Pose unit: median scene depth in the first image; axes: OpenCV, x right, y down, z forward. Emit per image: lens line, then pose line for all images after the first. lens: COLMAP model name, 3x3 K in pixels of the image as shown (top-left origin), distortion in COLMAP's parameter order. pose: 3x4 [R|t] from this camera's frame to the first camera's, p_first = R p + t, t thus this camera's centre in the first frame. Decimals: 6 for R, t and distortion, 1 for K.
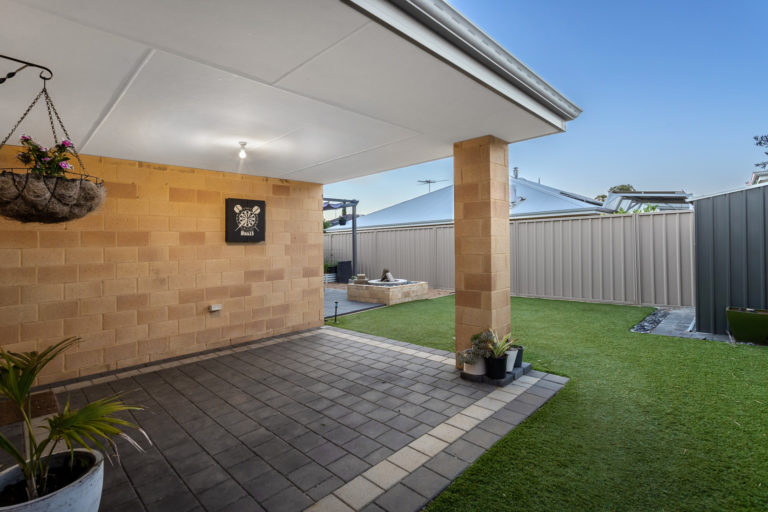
lens RADIAL K [[360.6, 0, 380.3], [0, 360.6, 247.8], [0, 0, 1]] dist [0.010241, 0.000201]
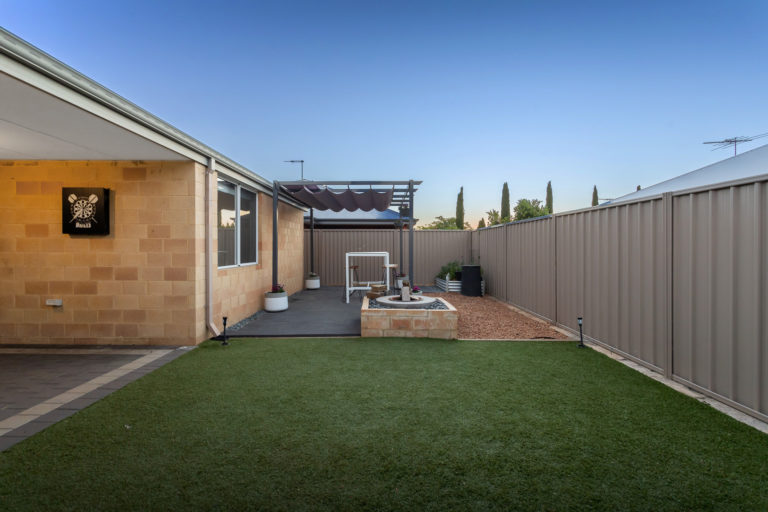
lens RADIAL K [[360.6, 0, 380.3], [0, 360.6, 247.8], [0, 0, 1]] dist [0.010241, 0.000201]
pose [[0.697885, 0.028332, -0.715649, 0.785429], [-0.026377, 0.999556, 0.013849, -0.015569], [0.715724, 0.009211, 0.698322, 0.881443]]
